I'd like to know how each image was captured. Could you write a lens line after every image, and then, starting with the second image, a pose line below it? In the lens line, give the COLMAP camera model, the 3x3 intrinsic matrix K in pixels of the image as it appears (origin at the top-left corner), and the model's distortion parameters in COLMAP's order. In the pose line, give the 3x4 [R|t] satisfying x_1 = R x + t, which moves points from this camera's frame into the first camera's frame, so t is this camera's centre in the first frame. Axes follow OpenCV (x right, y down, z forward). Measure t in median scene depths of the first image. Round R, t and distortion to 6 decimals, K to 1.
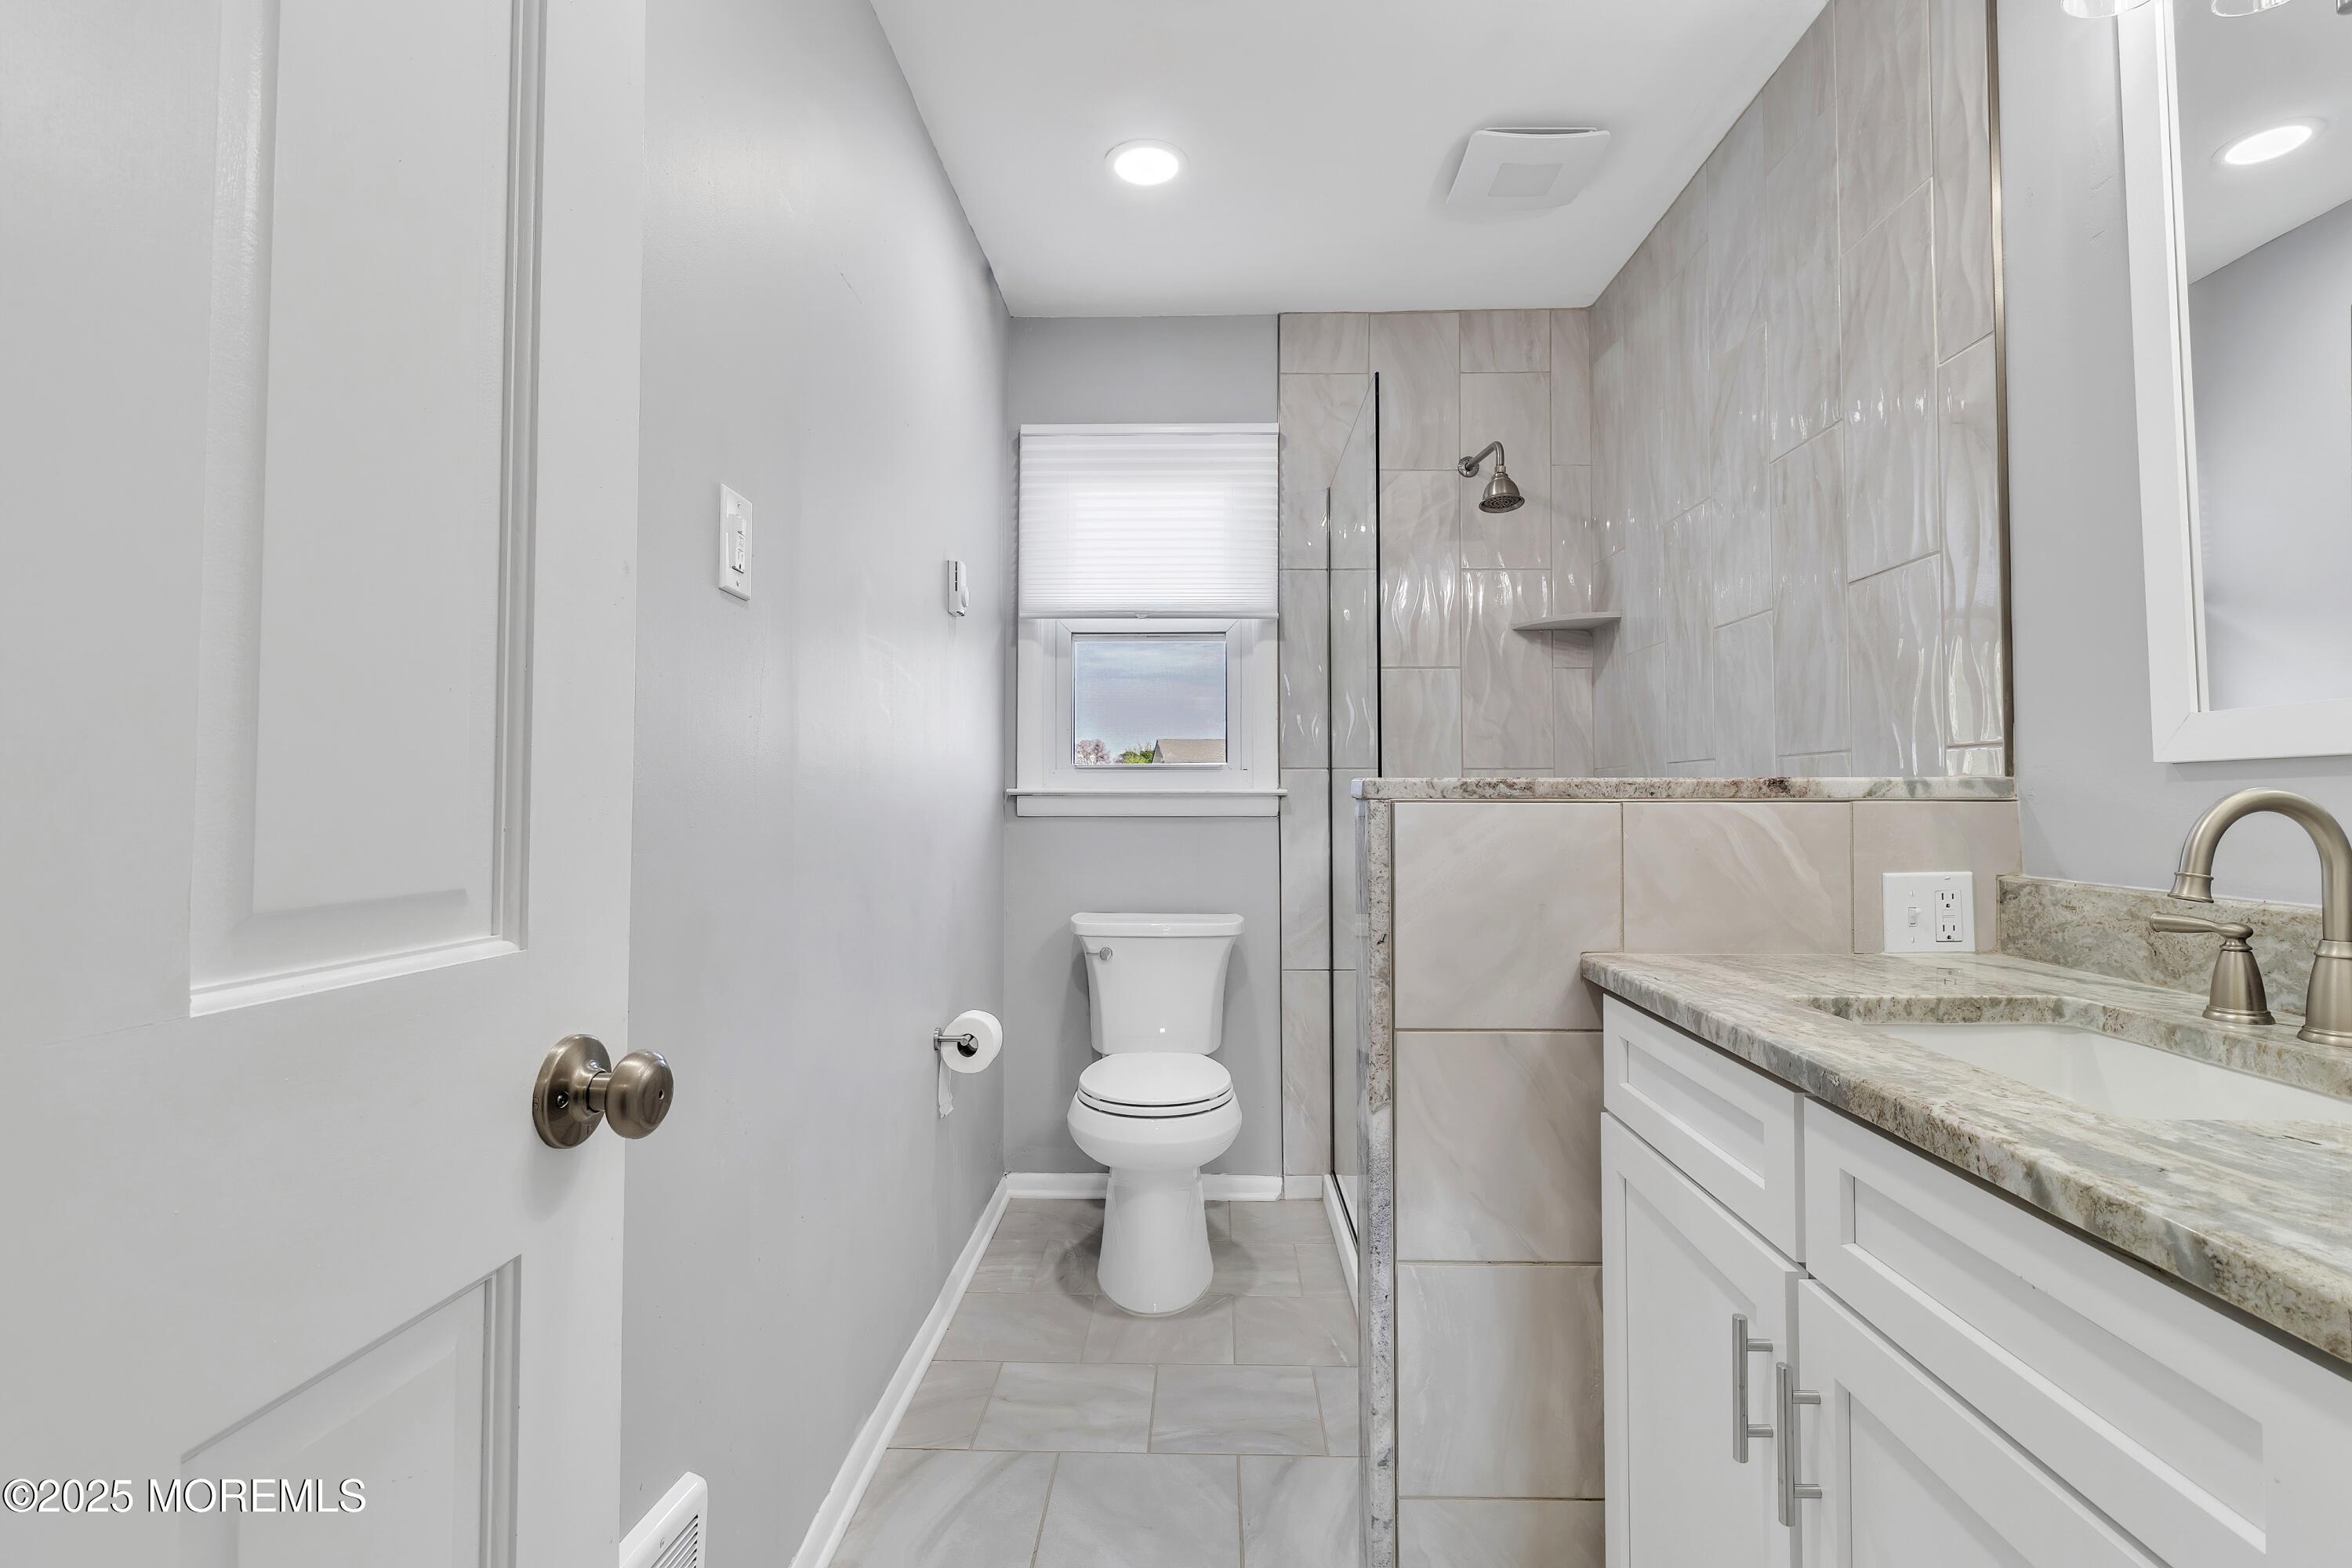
lens RADIAL K [[1133.8, 0, 1181.8], [0, 1133.8, 757.7], [0, 0, 1]] dist [0.000576, -0.001351]
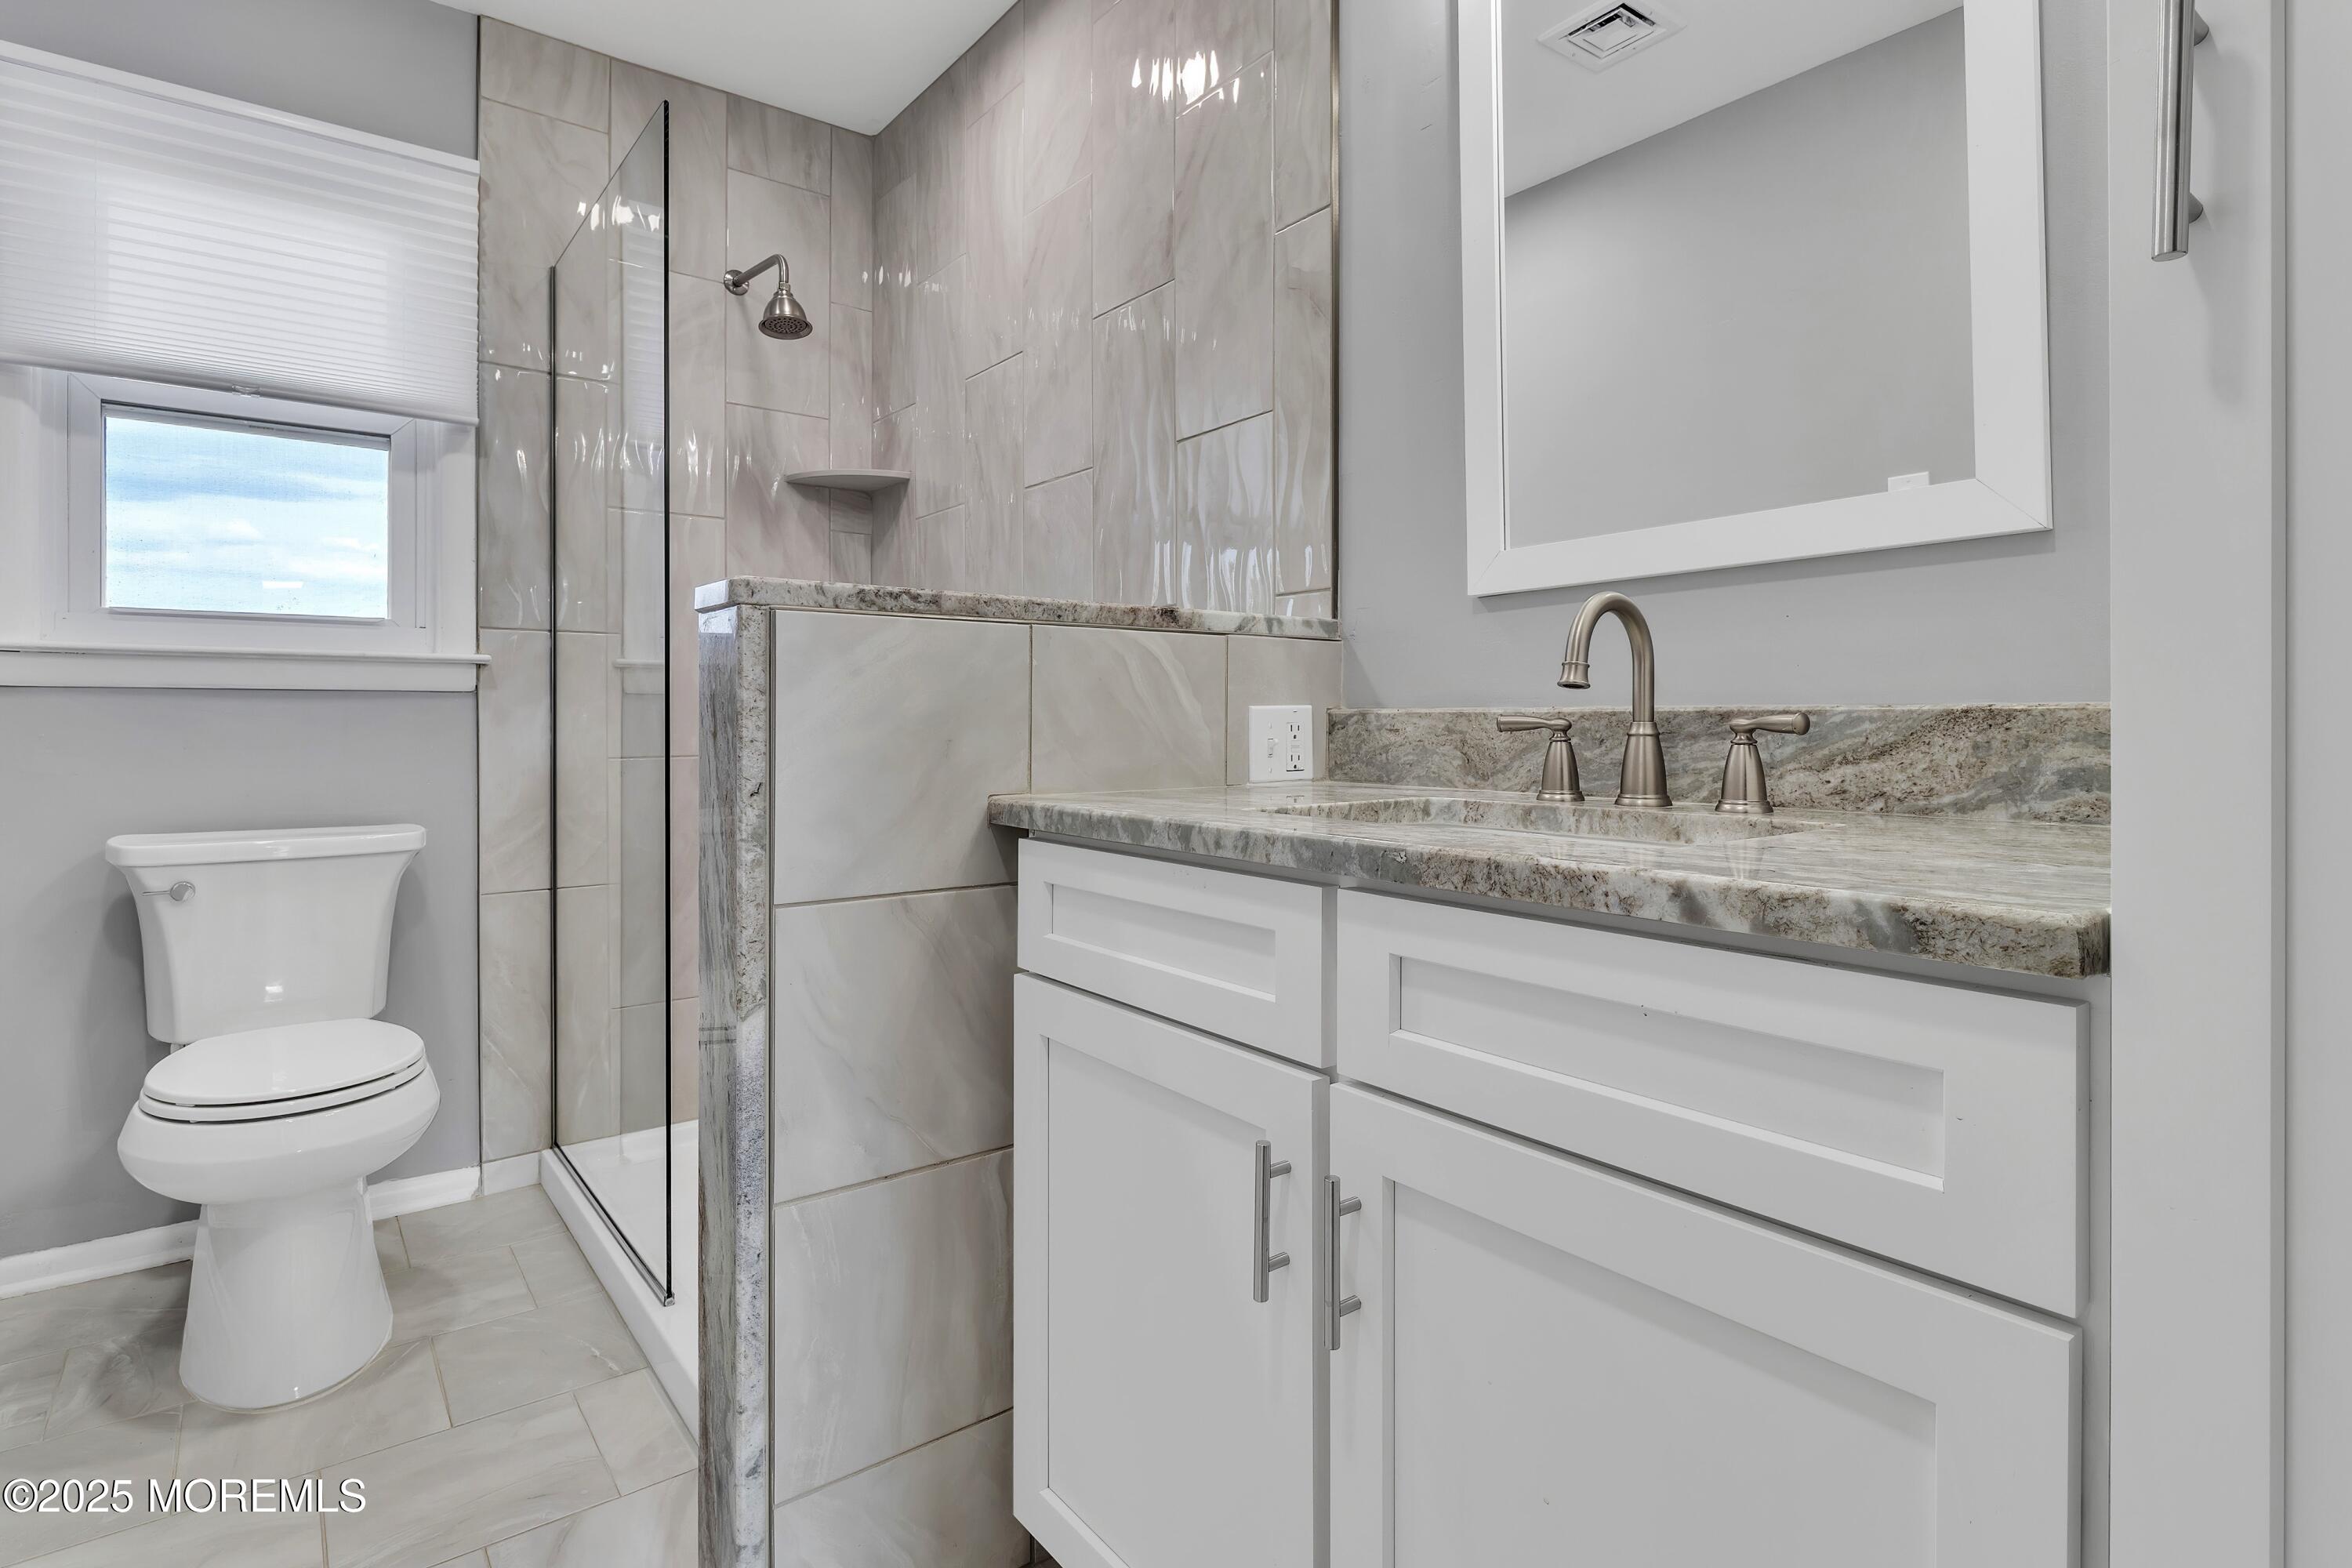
lens RADIAL K [[1174.4, 0, 1173.7], [0, 1174.4, 720.6], [0, 0, 1]] dist [0.002228, -0.001738]
pose [[0.774067, 0.000961, 0.633103, -0.103686], [-0.020533, 0.999511, 0.023588, 0.090078], [-0.632771, -0.031258, 0.773708, 0.220100]]
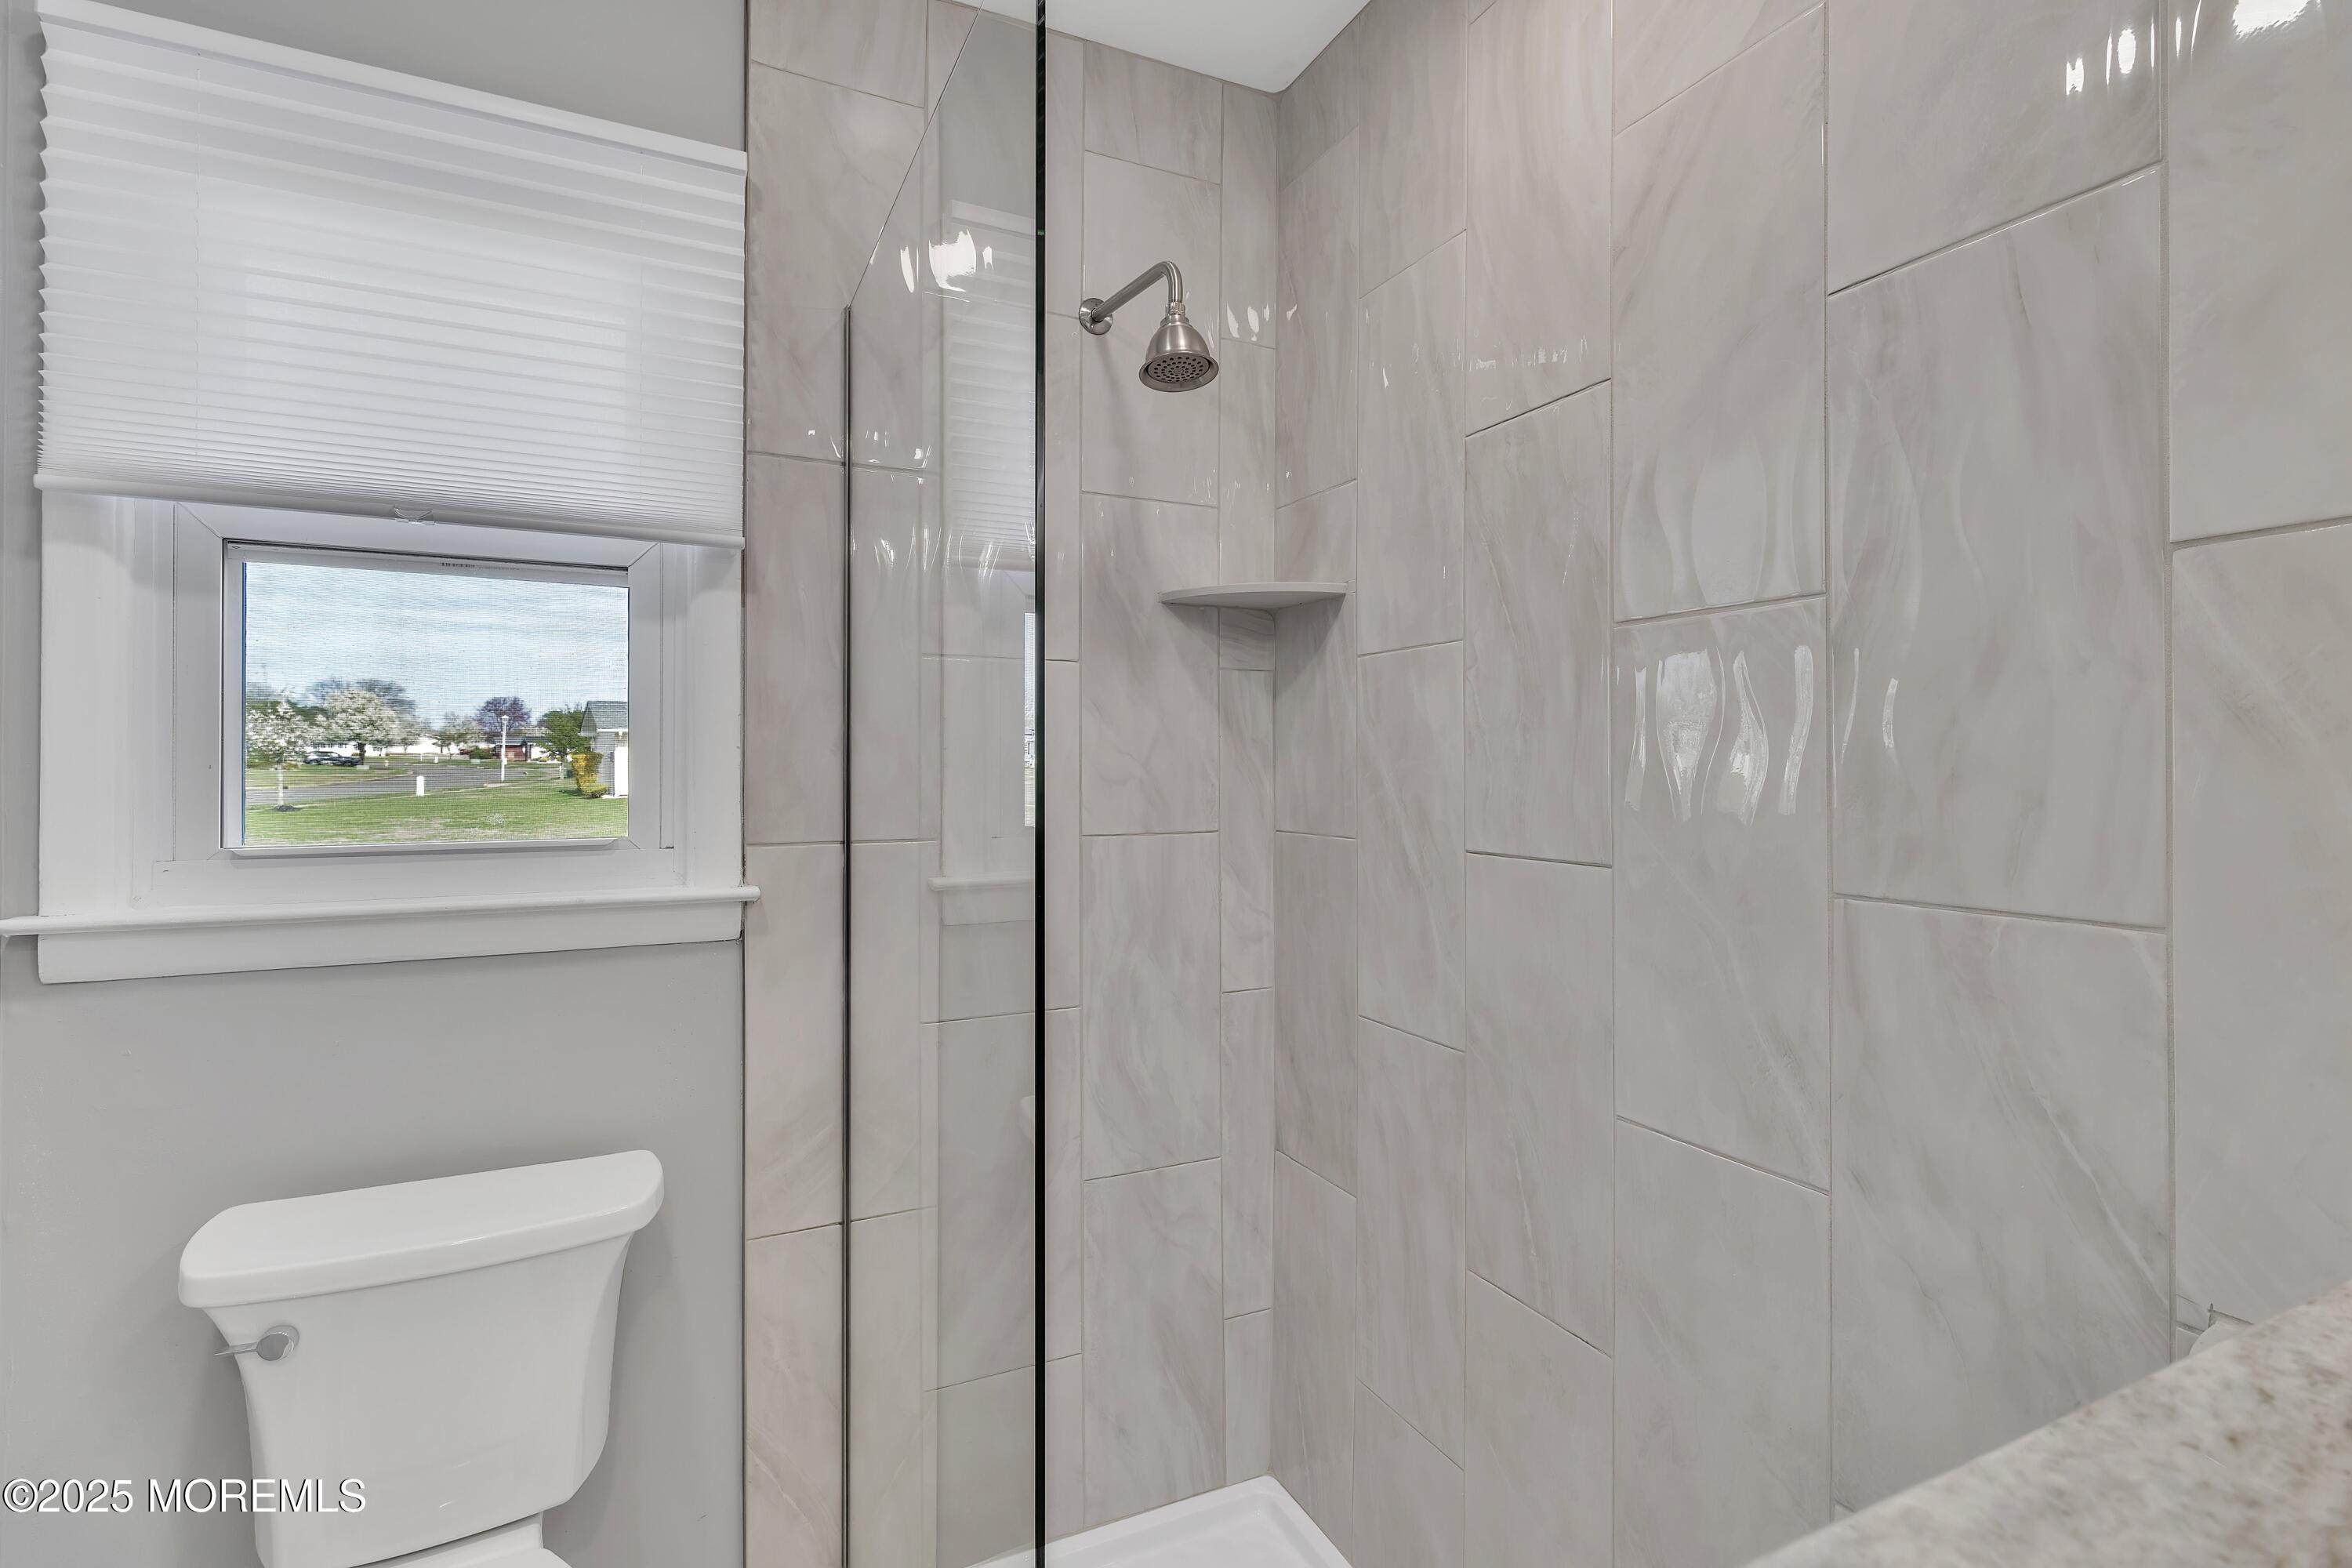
lens RADIAL K [[1091.4, 0, 1175.8], [0, 1091.4, 760.5], [0, 0, 1]] dist [0.000716, -0.000227]
pose [[0.891141, 0.003527, 0.453712, 0.076589], [-0.018196, 0.999443, 0.027969, -0.095499], [-0.453361, -0.033180, 0.890709, 1.000012]]
